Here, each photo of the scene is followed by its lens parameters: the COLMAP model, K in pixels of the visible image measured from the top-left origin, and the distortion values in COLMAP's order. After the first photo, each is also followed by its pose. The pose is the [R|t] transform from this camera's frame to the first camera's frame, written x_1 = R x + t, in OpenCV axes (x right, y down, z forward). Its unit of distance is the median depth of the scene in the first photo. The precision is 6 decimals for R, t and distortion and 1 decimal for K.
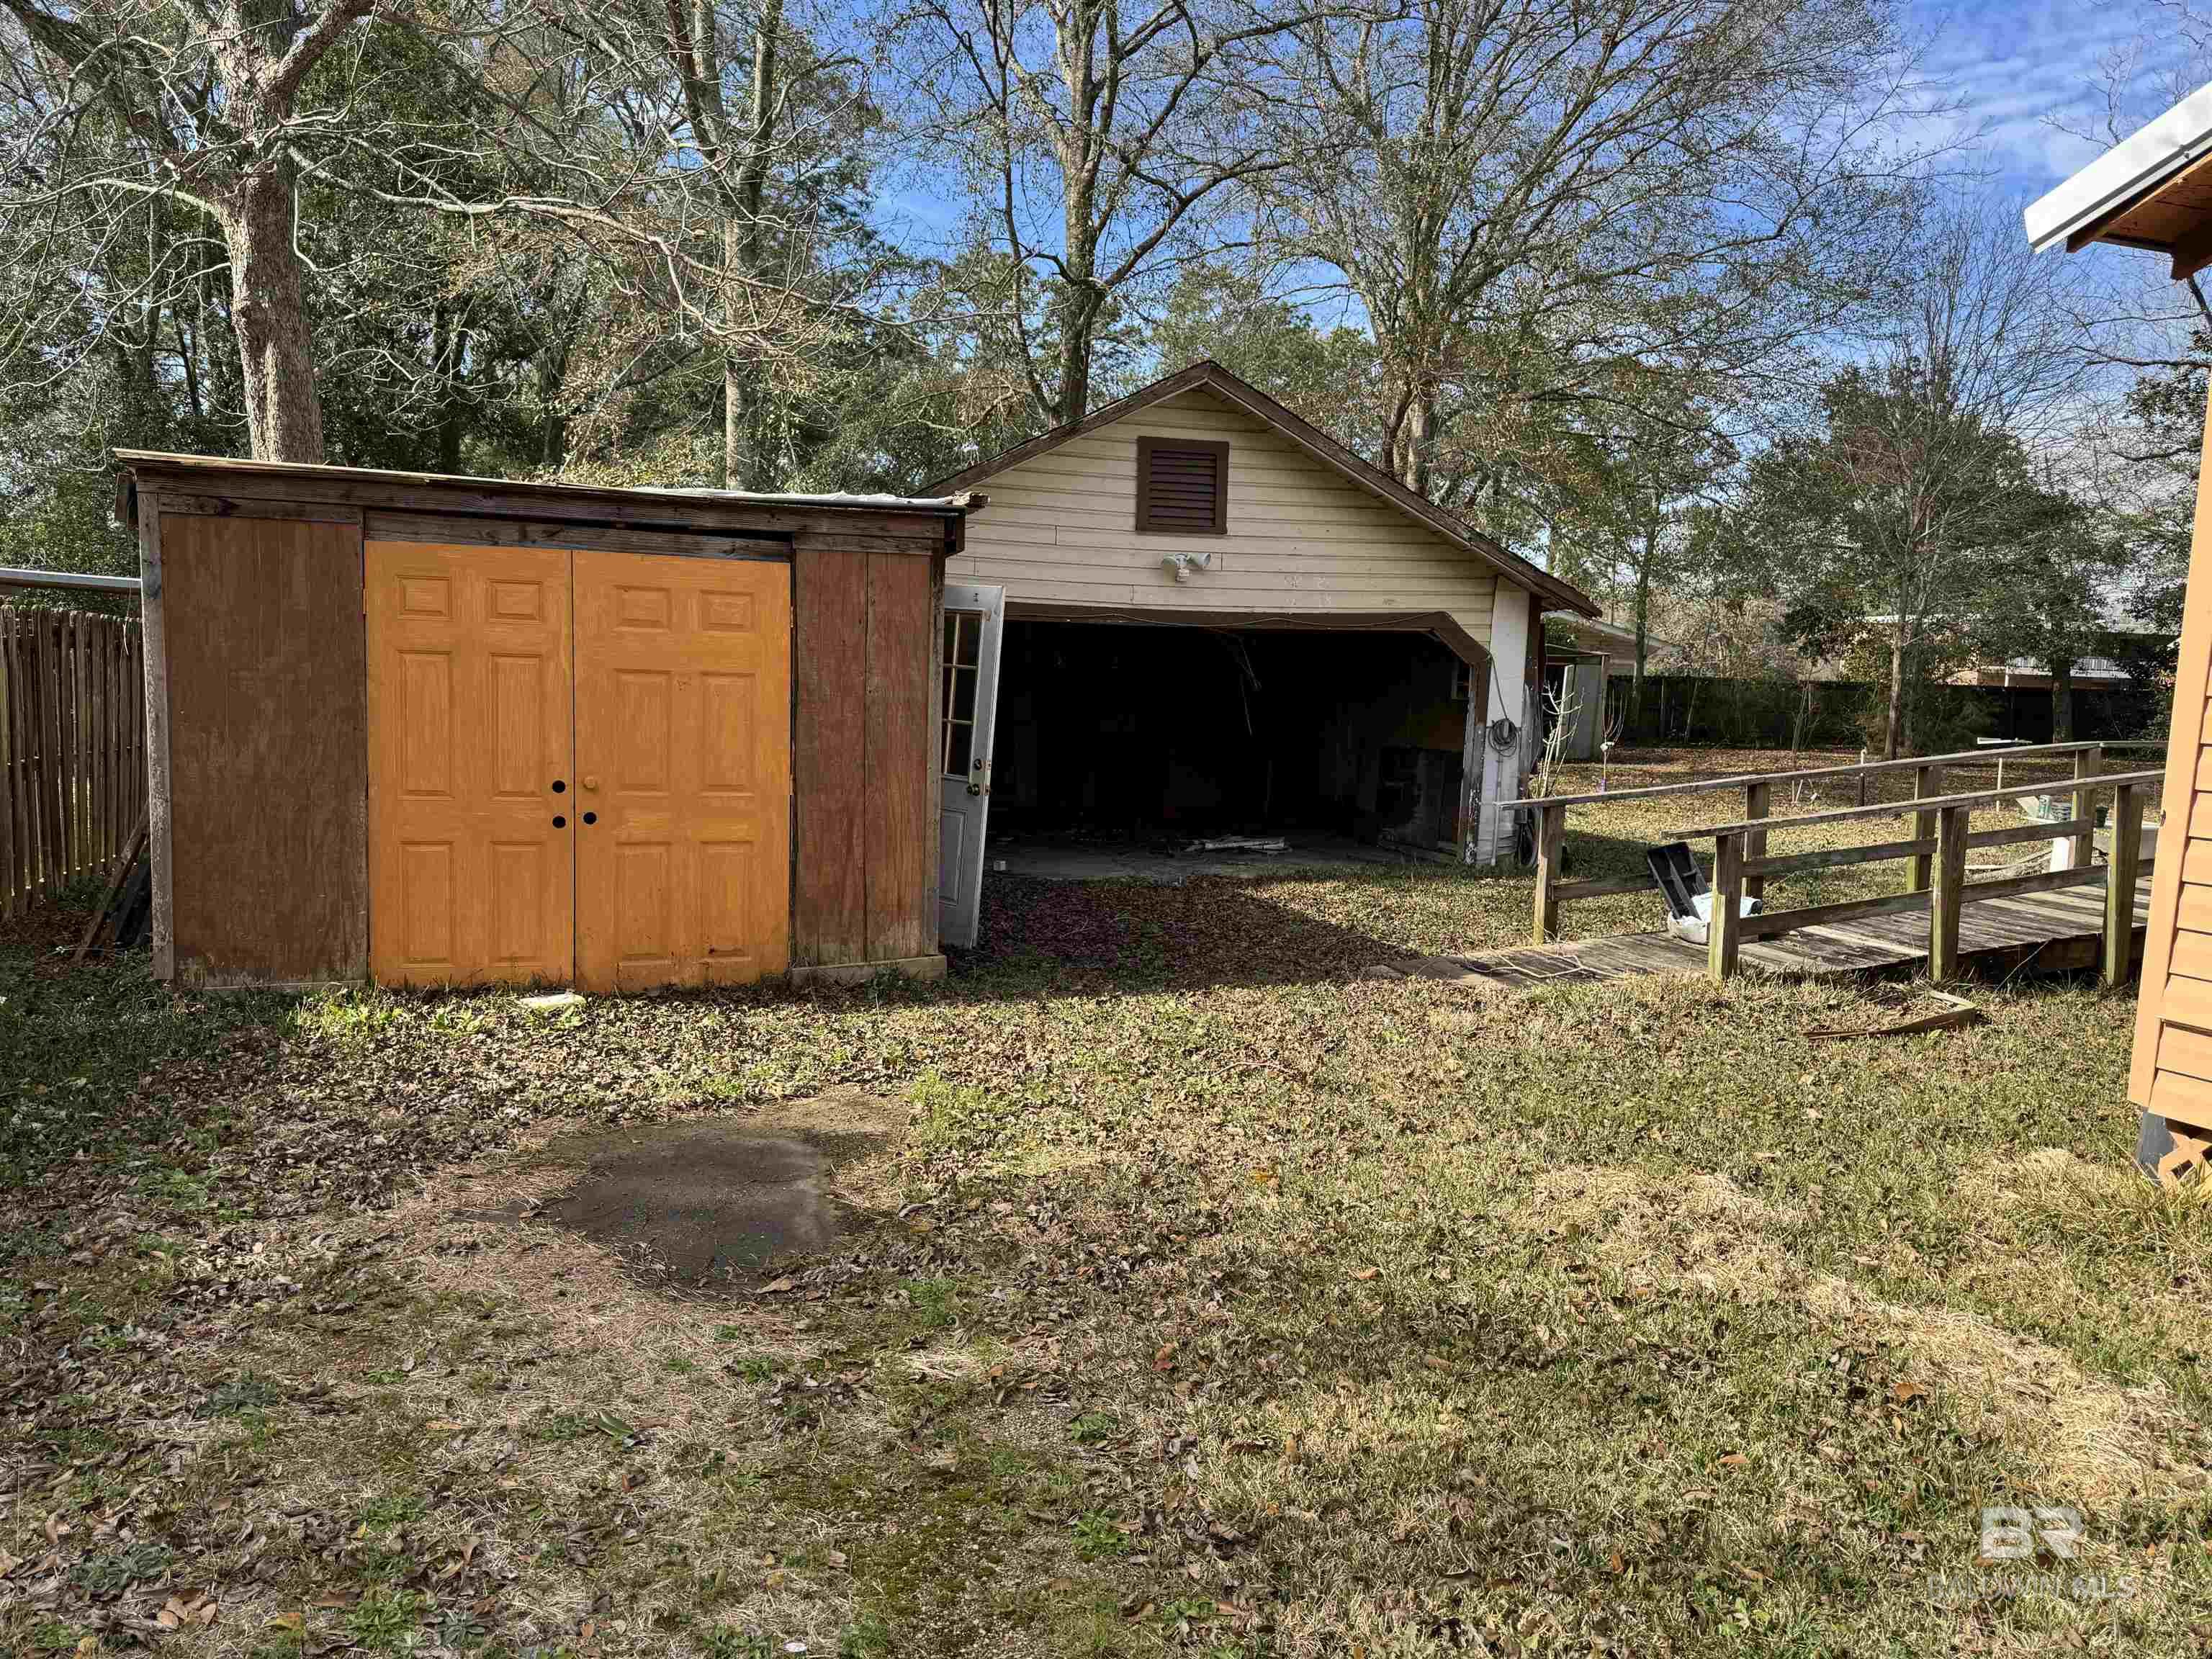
lens RADIAL K [[1579.5, 0, 1098.9], [0, 1579.5, 833.6], [0, 0, 1]] dist [0.102523, -0.126715]
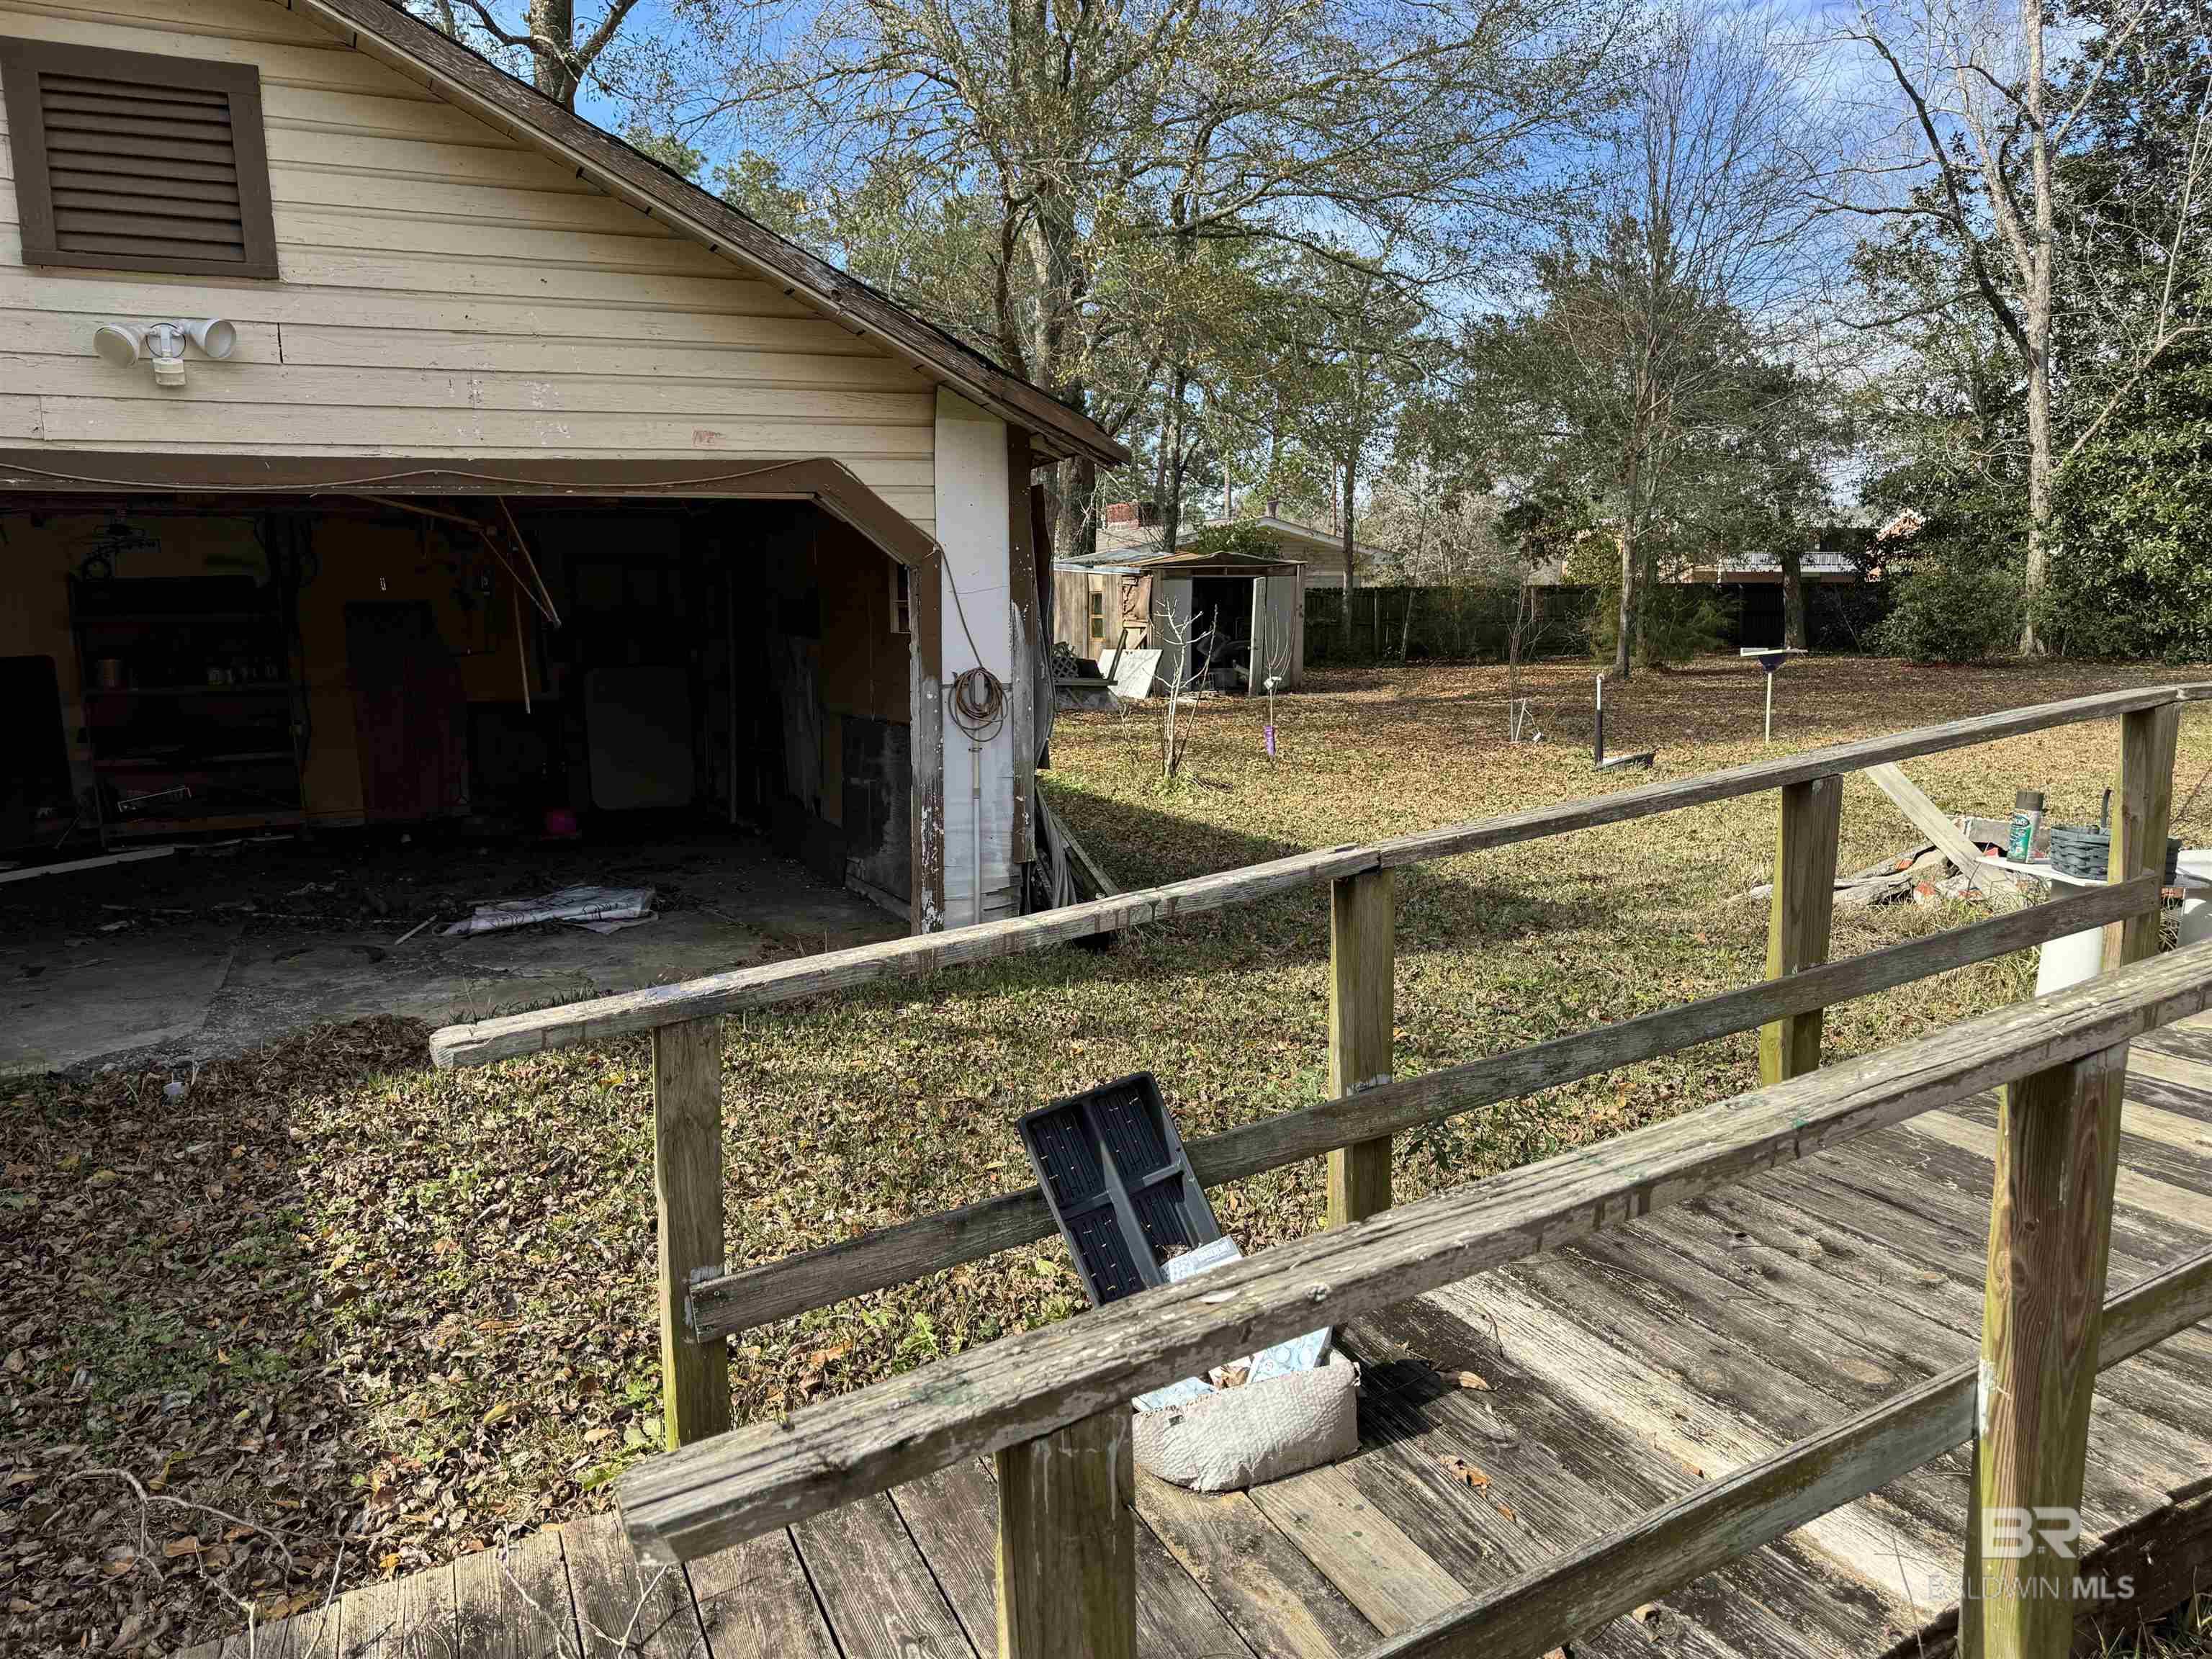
lens RADIAL K [[1579.5, 0, 1098.9], [0, 1579.5, 833.6], [0, 0, 1]] dist [0.102523, -0.126715]
pose [[0.987861, -0.058243, 0.144010, 0.212751], [0.051648, 0.997457, 0.049115, -0.040709], [-0.146504, -0.041081, 0.988357, 0.469367]]
